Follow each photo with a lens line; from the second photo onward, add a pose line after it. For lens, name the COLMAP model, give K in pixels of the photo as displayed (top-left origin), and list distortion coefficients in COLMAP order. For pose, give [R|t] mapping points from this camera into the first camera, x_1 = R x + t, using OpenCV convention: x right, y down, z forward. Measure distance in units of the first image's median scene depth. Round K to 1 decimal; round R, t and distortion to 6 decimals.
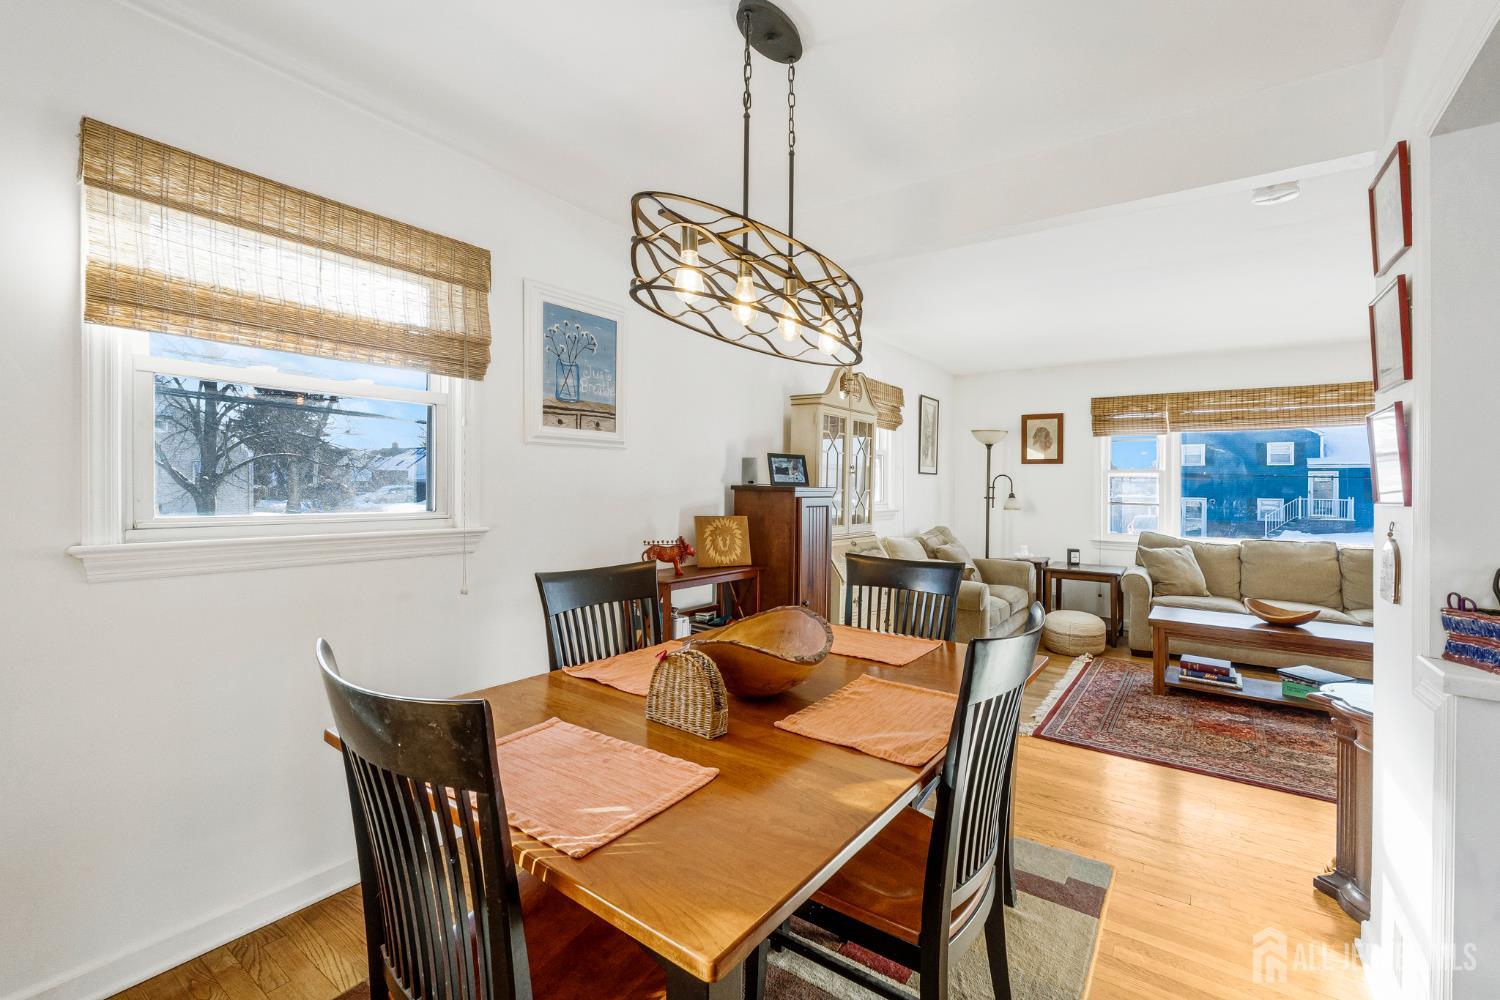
lens RADIAL K [[653.4, 0, 745.7], [0, 653.4, 510.2], [0, 0, 1]] dist [-0.002144, -0.000312]
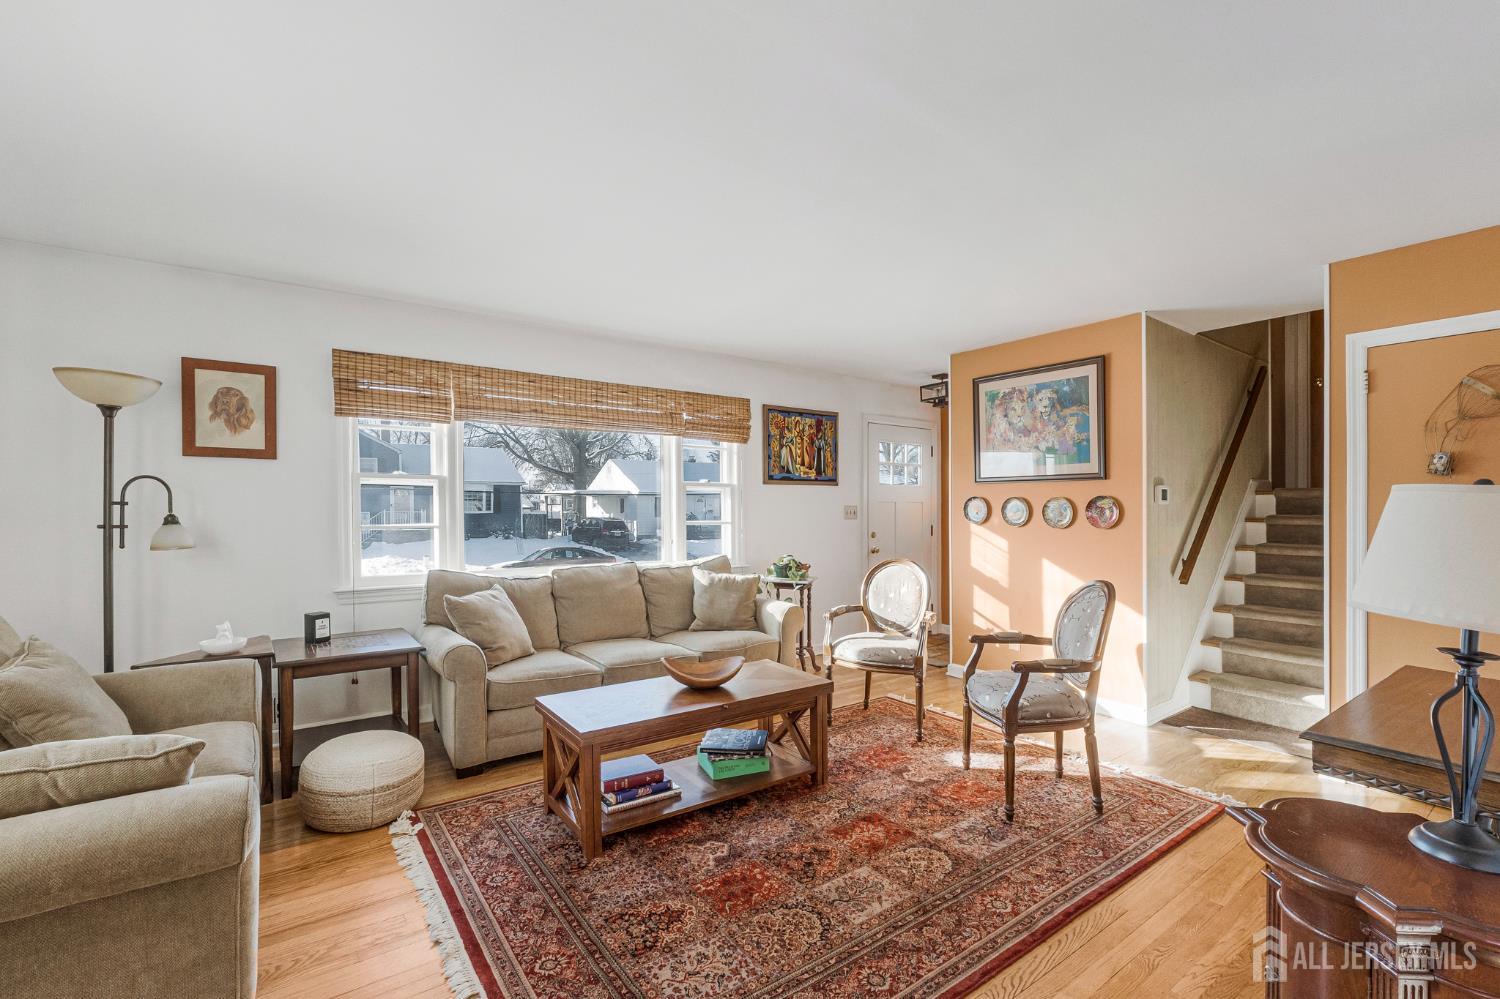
lens RADIAL K [[653.4, 0, 745.7], [0, 653.4, 509.7], [0, 0, 1]] dist [-0.002144, -0.000312]
pose [[0.308341, -0.016912, 0.951126, 0.089050], [0.035660, 0.999345, 0.006209, -0.019000], [-0.950607, 0.032002, 0.308742, 0.483587]]
